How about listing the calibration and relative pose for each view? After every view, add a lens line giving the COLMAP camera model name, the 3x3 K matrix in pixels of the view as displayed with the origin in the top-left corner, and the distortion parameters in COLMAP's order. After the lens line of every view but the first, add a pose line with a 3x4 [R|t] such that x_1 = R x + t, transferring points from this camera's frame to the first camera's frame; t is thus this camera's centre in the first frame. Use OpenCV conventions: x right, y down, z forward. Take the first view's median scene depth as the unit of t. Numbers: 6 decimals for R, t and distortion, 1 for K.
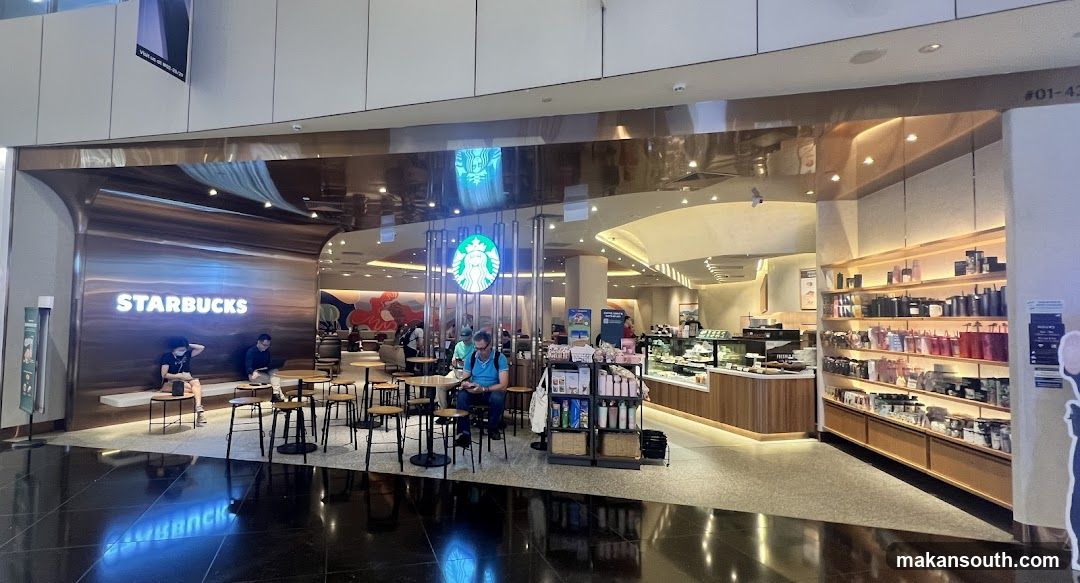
lens RADIAL K [[511.3, 0, 540.0], [0, 511.3, 291.5], [0, 0, 1]] dist [0.001560, 0.000685]
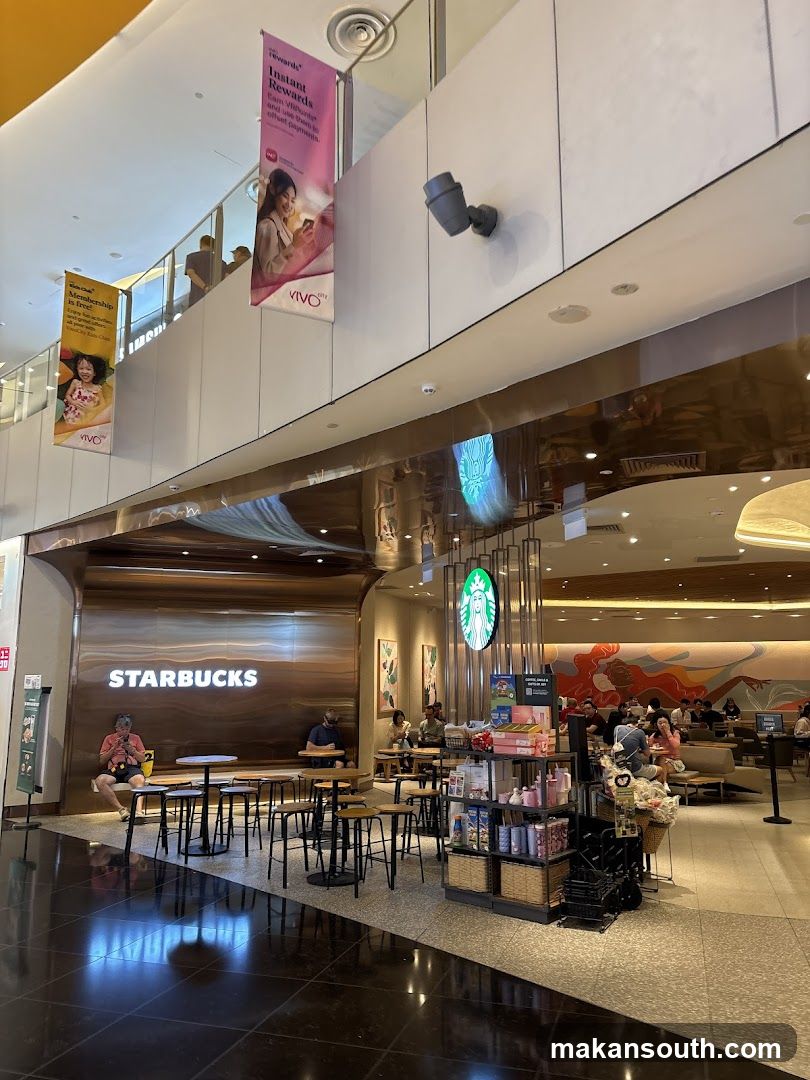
lens RADIAL K [[872.8, 0, 405.0], [0, 872.8, 540.0], [0, 0, 1]] dist [0.075737, 0.002092]
pose [[0.826435, -0.108179, -0.552543, 0.514639], [0.045104, 0.990935, -0.126546, -0.001774], [0.561223, 0.079660, 0.823822, -0.052559]]
